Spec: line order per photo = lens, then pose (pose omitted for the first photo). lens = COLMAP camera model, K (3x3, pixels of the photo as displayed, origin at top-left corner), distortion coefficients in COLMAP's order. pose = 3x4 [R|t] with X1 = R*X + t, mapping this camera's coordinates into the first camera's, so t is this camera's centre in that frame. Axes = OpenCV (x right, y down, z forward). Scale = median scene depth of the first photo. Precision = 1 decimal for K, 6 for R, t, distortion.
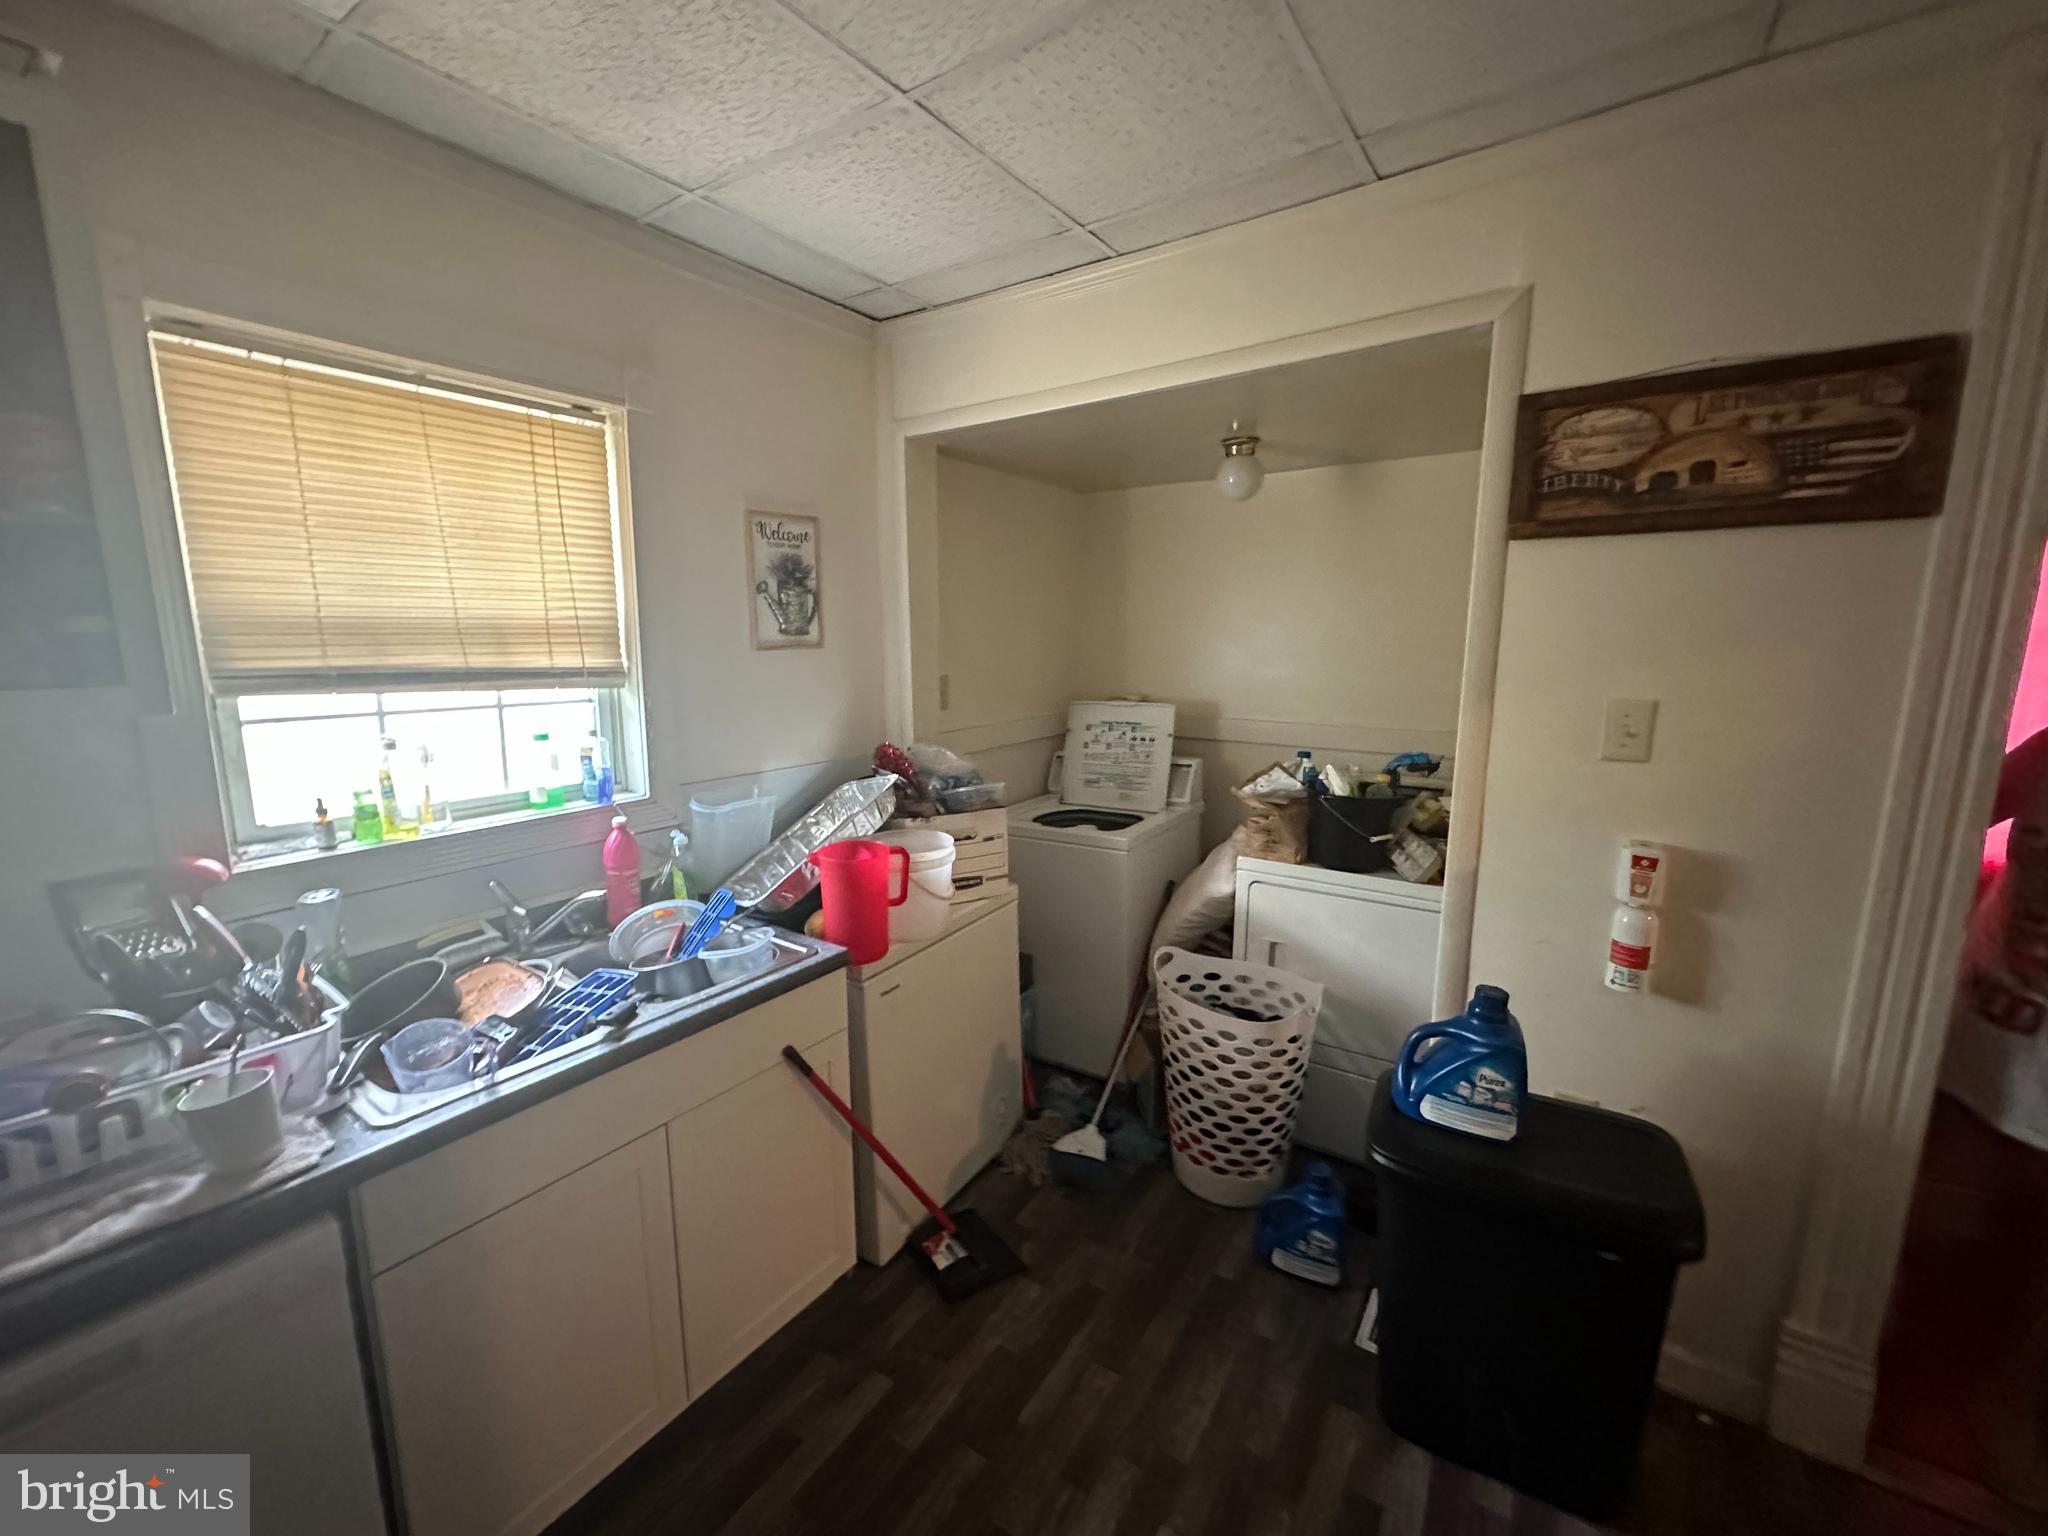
lens RADIAL K [[824.9, 0, 1023.9], [0, 824.9, 771.1], [0, 0, 1]] dist [-0.004184, 0.000755]
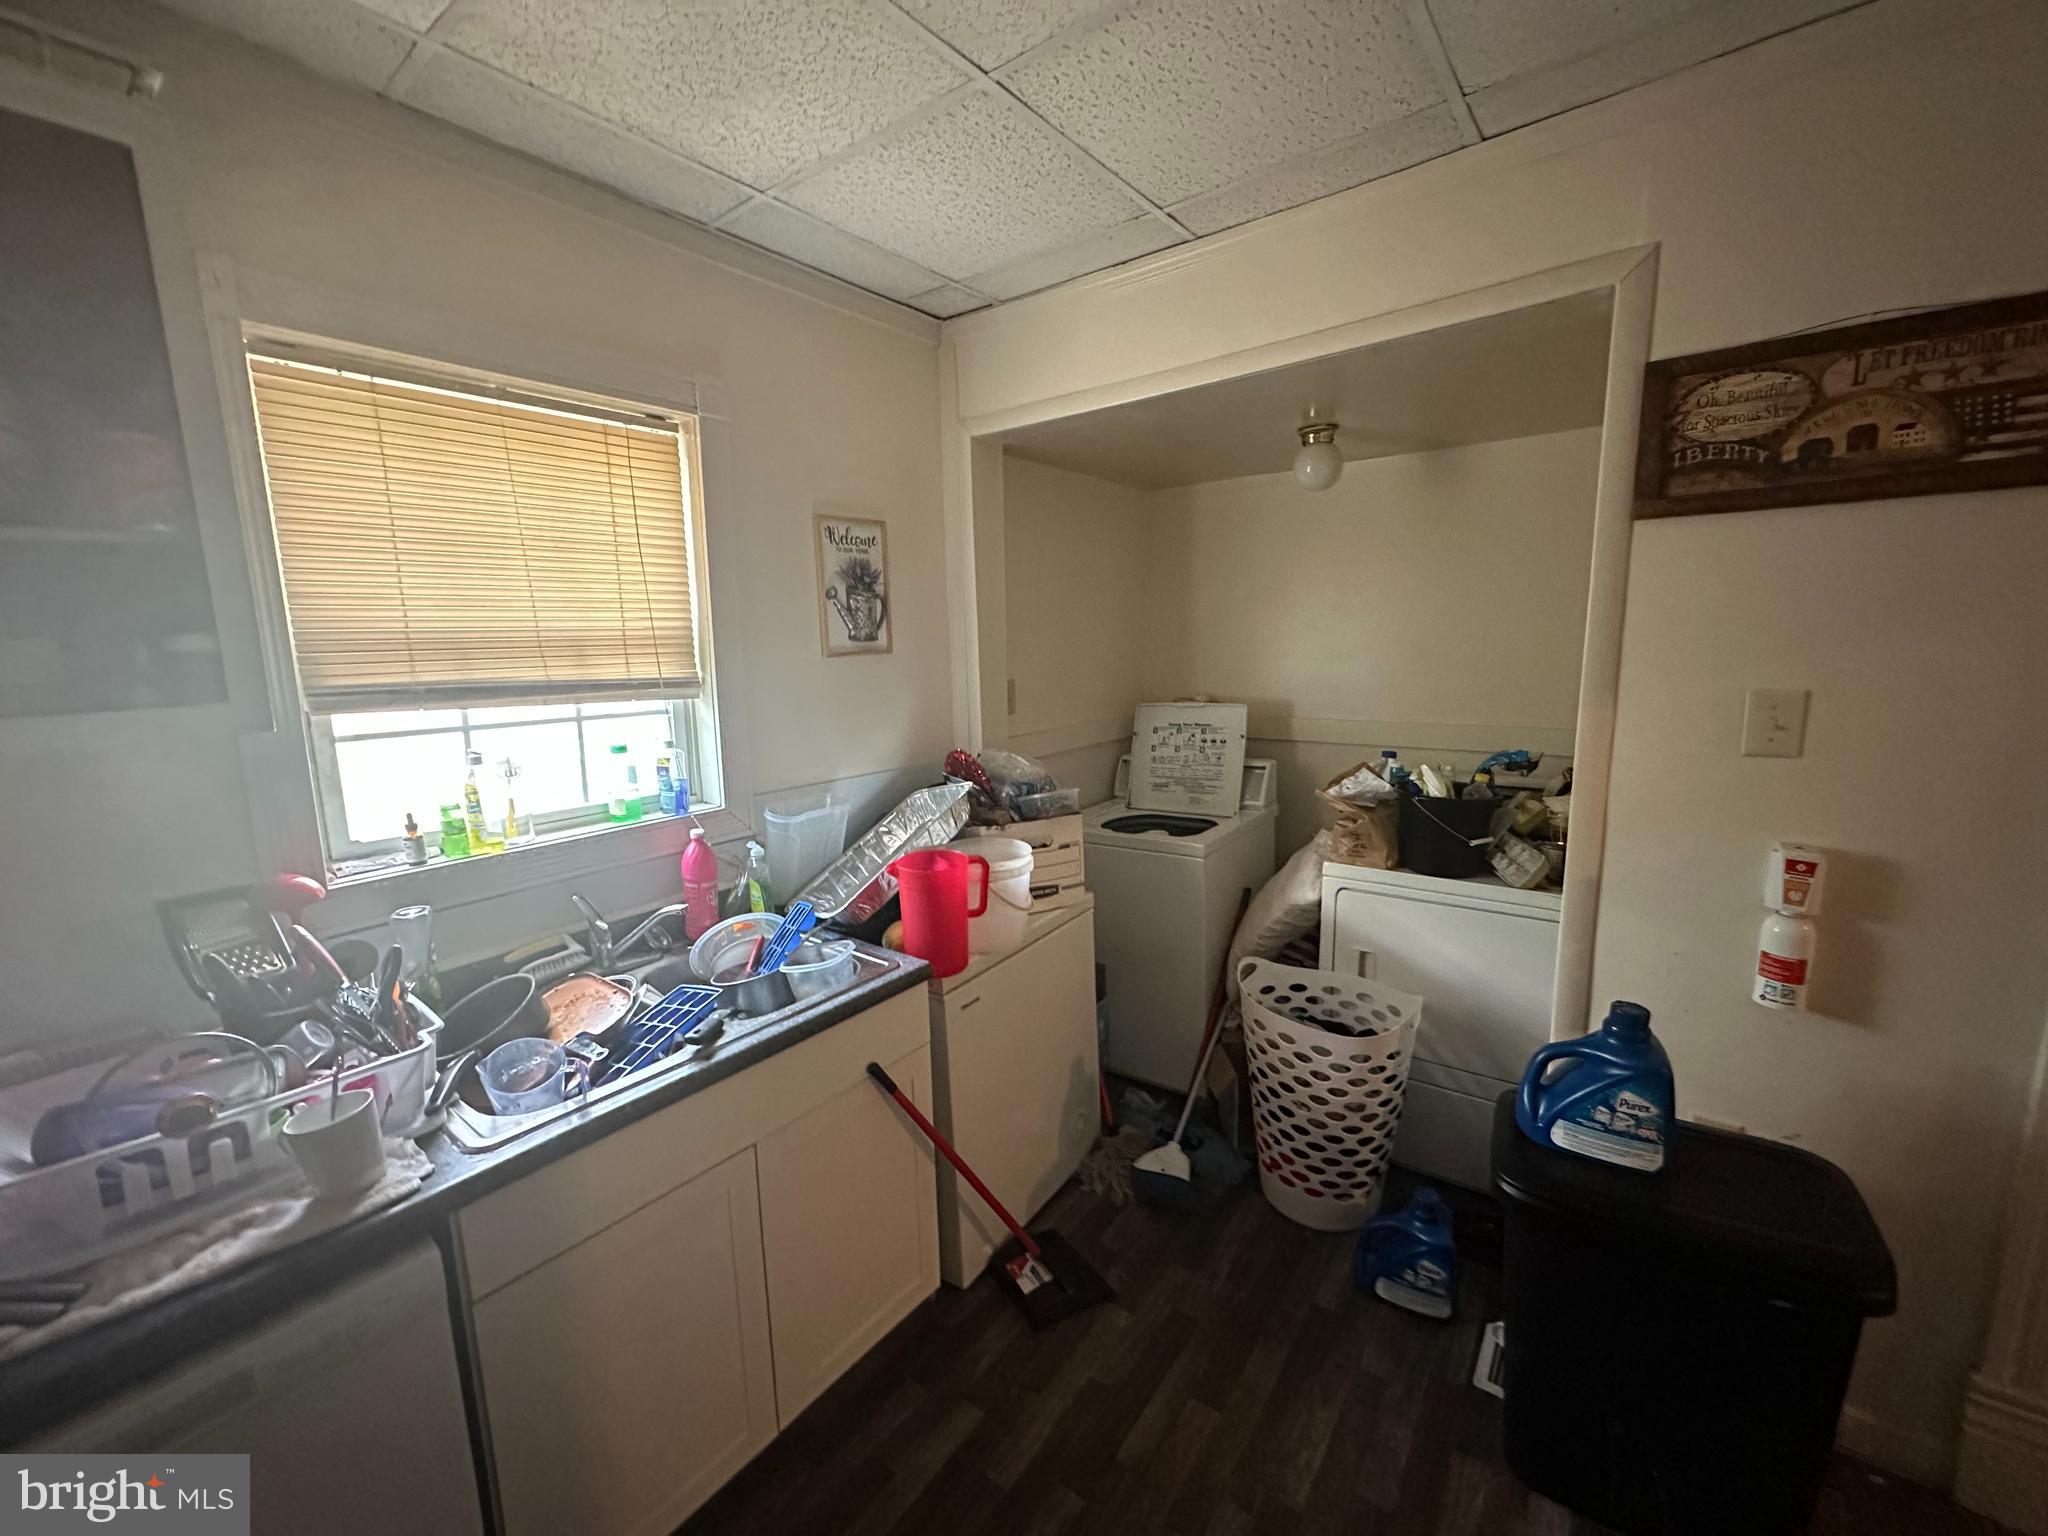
lens RADIAL K [[824.9, 0, 1021.0], [0, 824.9, 770.7], [0, 0, 1]] dist [-0.004184, 0.000755]
pose [[0.998354, -0.014516, -0.055493, -0.051858], [0.014208, 0.999881, -0.005929, -0.002494], [0.055572, 0.005131, 0.998441, 0.037731]]
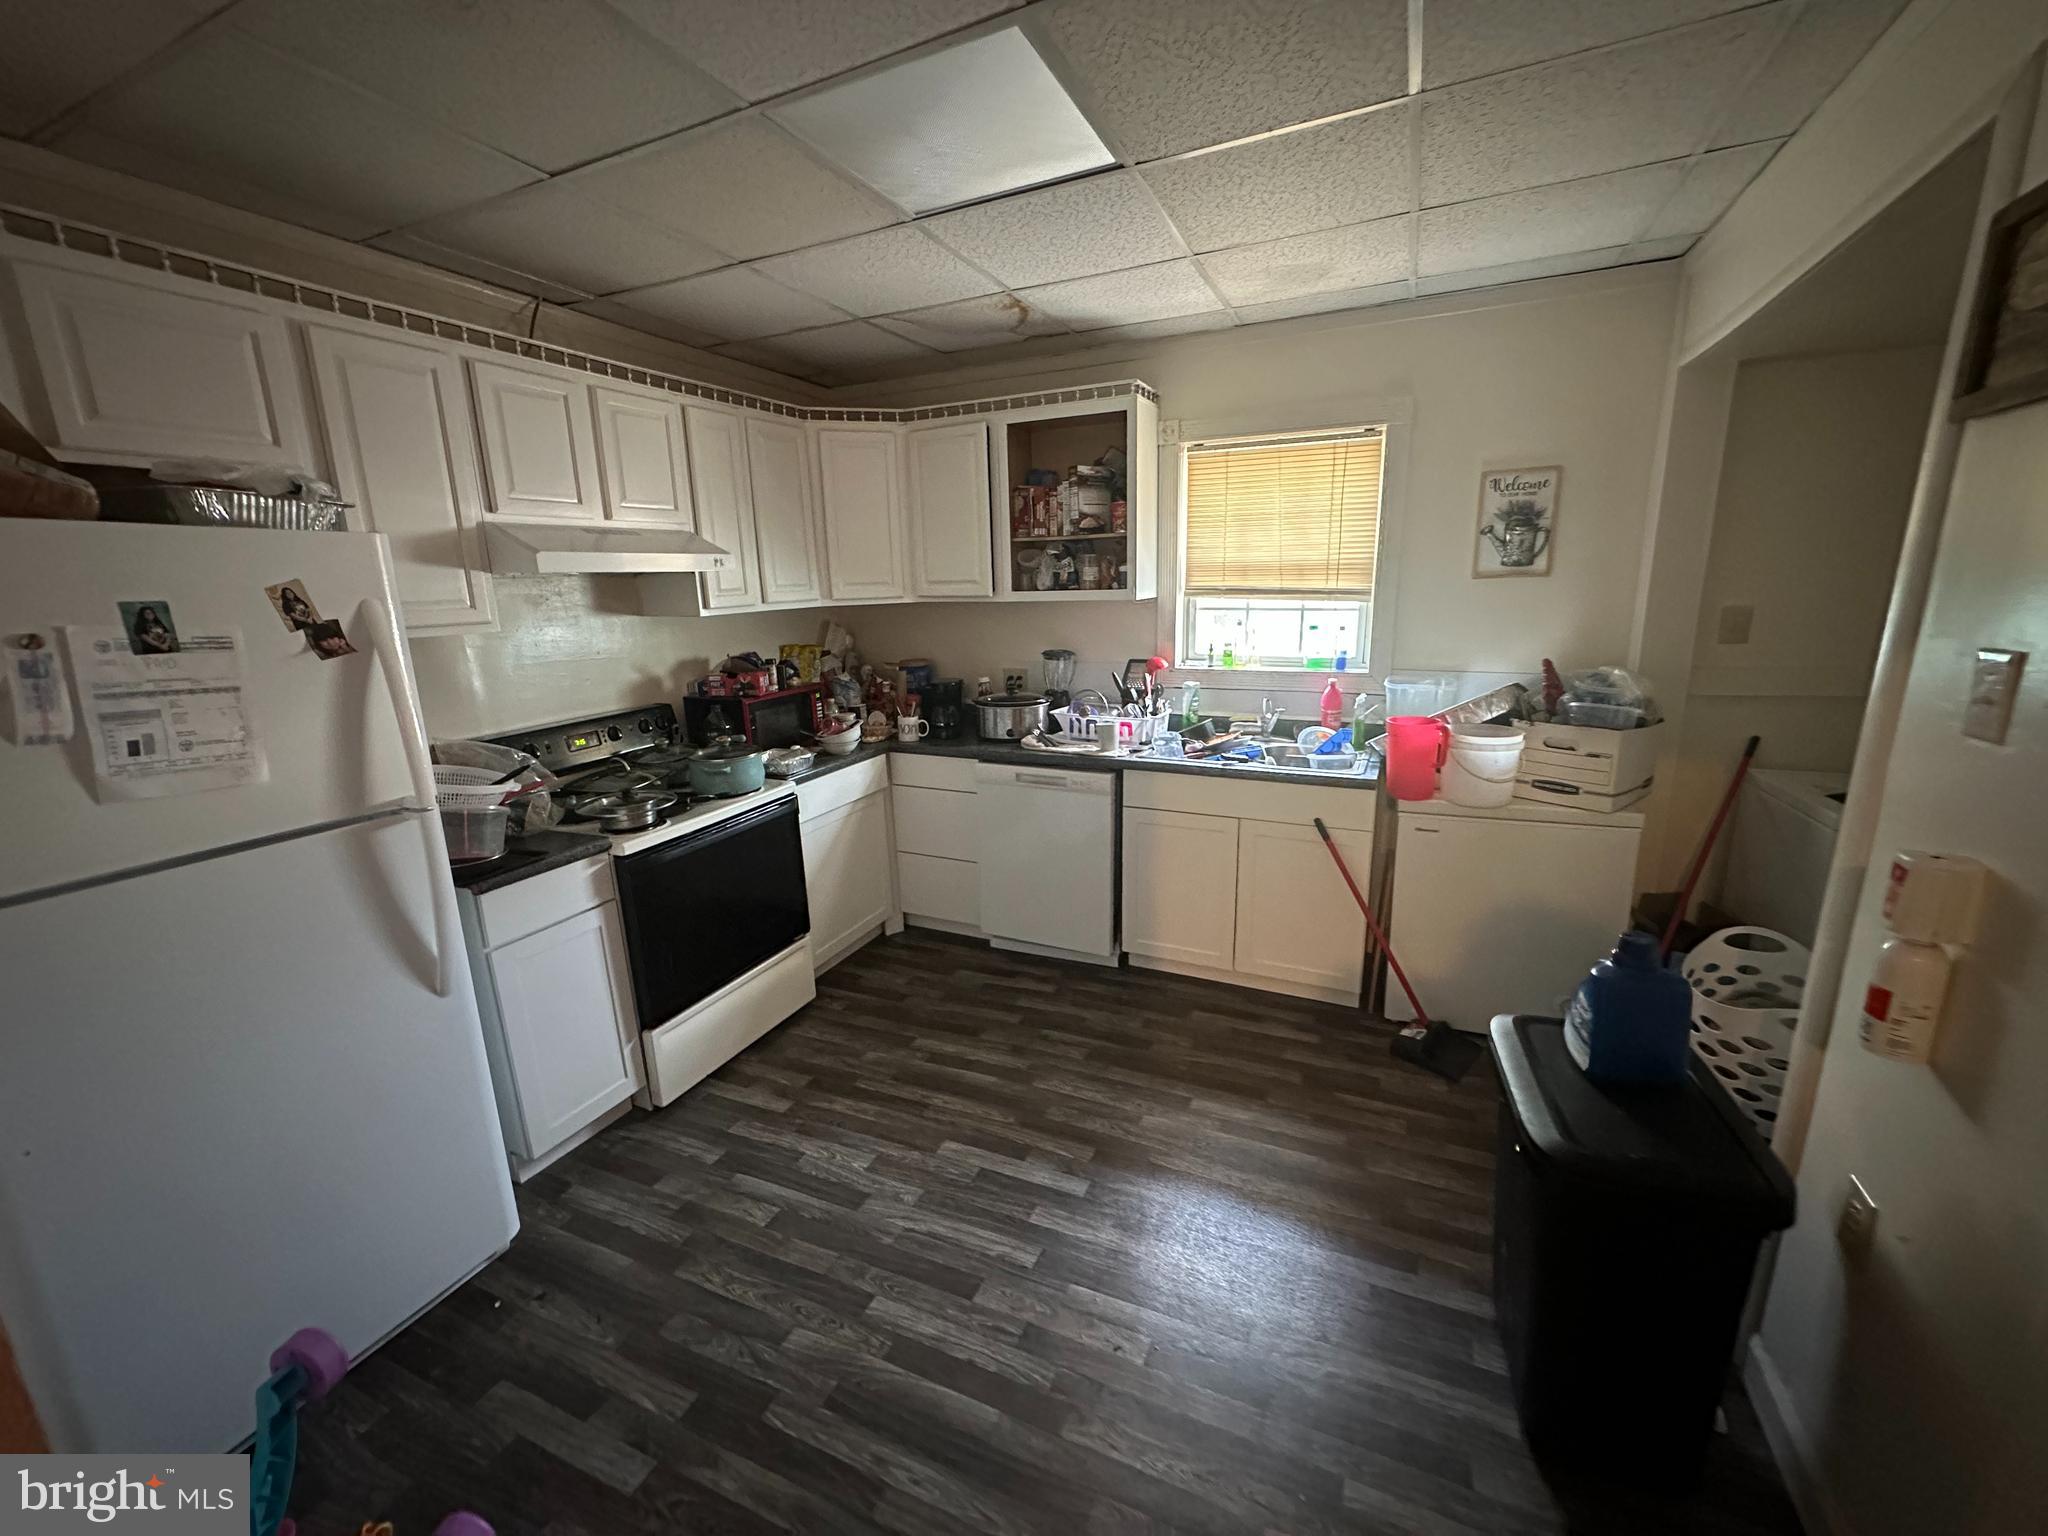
lens RADIAL K [[824.9, 0, 1021.7], [0, 824.9, 772.0], [0, 0, 1]] dist [-0.004184, 0.000755]
pose [[0.159301, 0.224760, -0.961304, 1.200258], [-0.145524, 0.968448, 0.202315, -0.008090], [0.976446, 0.107664, 0.186983, 0.088238]]
